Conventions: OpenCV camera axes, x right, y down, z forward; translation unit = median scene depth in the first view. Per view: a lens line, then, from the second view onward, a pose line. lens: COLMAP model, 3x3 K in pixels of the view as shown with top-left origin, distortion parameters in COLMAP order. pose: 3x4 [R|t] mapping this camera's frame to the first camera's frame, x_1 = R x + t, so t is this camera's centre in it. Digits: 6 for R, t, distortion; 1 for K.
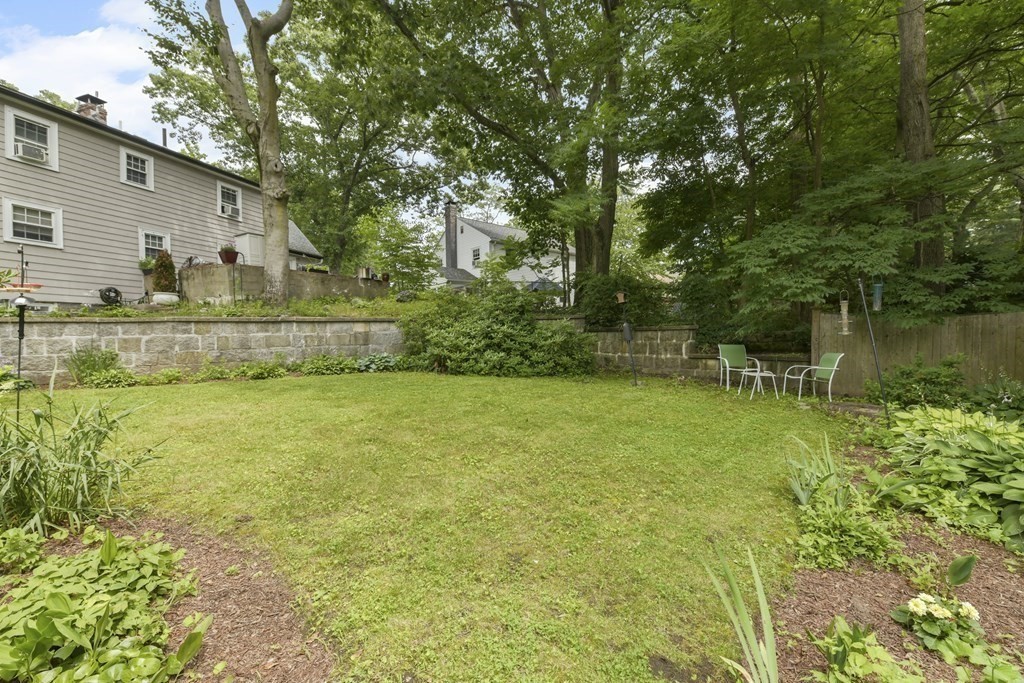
lens RADIAL K [[415.1, 0, 515.0], [0, 415.1, 327.5], [0, 0, 1]] dist [0.001394, 0.000423]
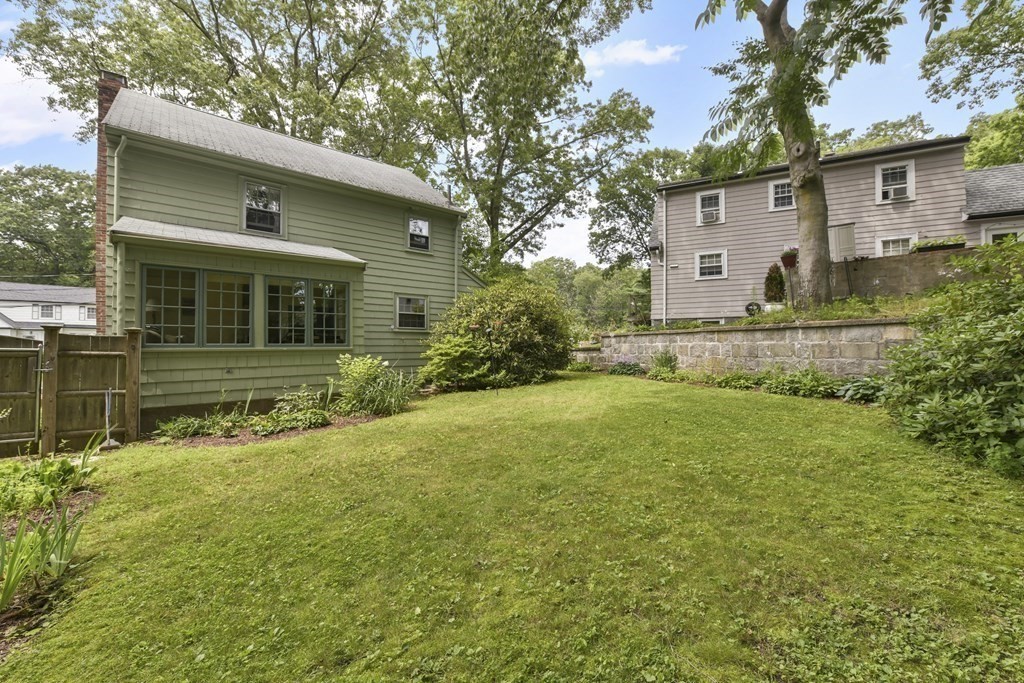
lens RADIAL K [[415.1, 0, 515.0], [0, 415.1, 327.5], [0, 0, 1]] dist [0.001394, 0.000423]
pose [[-0.152364, -0.024445, -0.988022, 0.379201], [0.021407, 0.999378, -0.028028, -0.003601], [0.988093, -0.025421, -0.151746, 0.540223]]
